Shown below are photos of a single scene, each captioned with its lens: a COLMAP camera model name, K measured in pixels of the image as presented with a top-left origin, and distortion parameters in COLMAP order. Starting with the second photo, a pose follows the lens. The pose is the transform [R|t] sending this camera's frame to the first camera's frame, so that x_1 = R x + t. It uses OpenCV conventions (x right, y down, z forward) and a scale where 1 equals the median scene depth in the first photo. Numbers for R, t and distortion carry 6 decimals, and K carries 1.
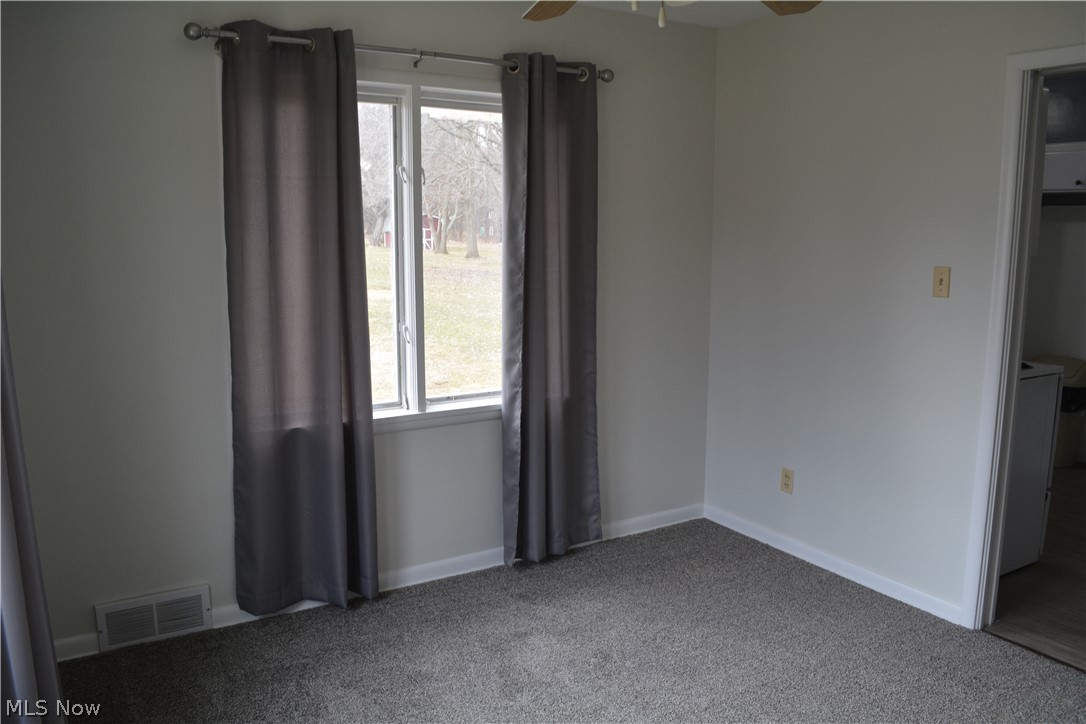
lens RADIAL K [[875.1, 0, 543.0], [0, 875.1, 362.0], [0, 0, 1]] dist [-0.084580, 0.006820]
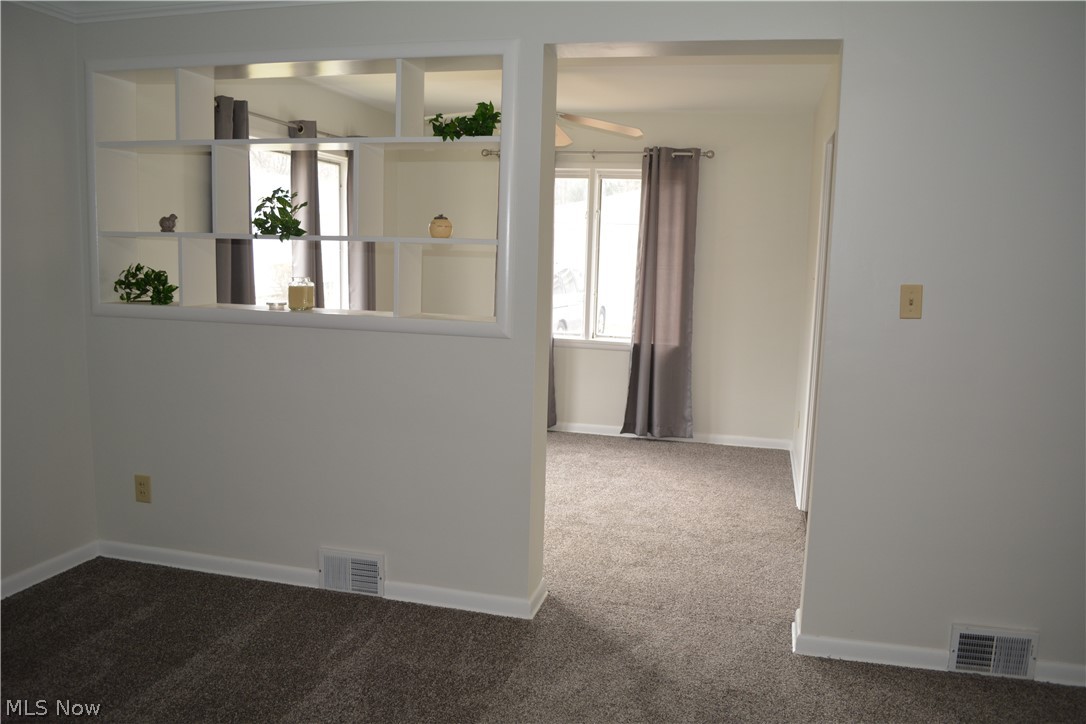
lens RADIAL K [[875.1, 0, 543.0], [0, 875.1, 362.0], [0, 0, 1]] dist [-0.084580, 0.006820]
pose [[0.679343, 0.104402, -0.726356, 1.149761], [-0.147326, 0.989078, 0.004374, 0.108831], [0.718880, 0.104039, 0.687304, -0.350112]]
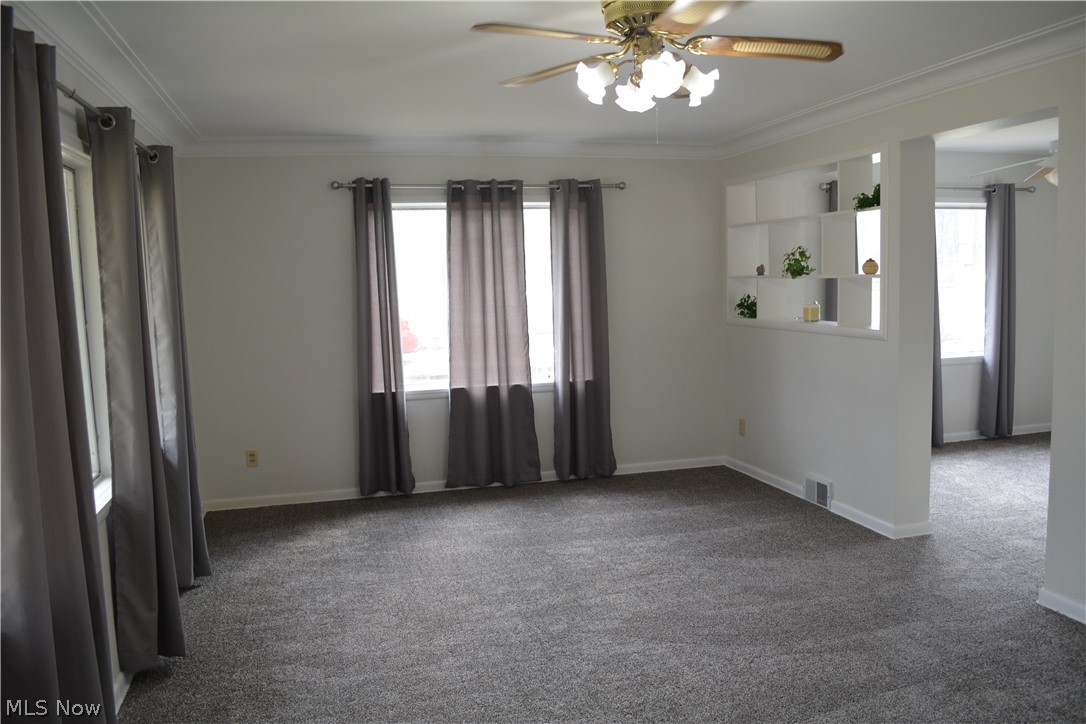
lens RADIAL K [[875.1, 0, 543.0], [0, 875.1, 362.0], [0, 0, 1]] dist [-0.084580, 0.006820]
pose [[-0.308448, 0.081994, -0.947701, 2.660267], [-0.152336, 0.979162, 0.134297, -0.056235], [0.938964, 0.185792, -0.289530, 0.665110]]
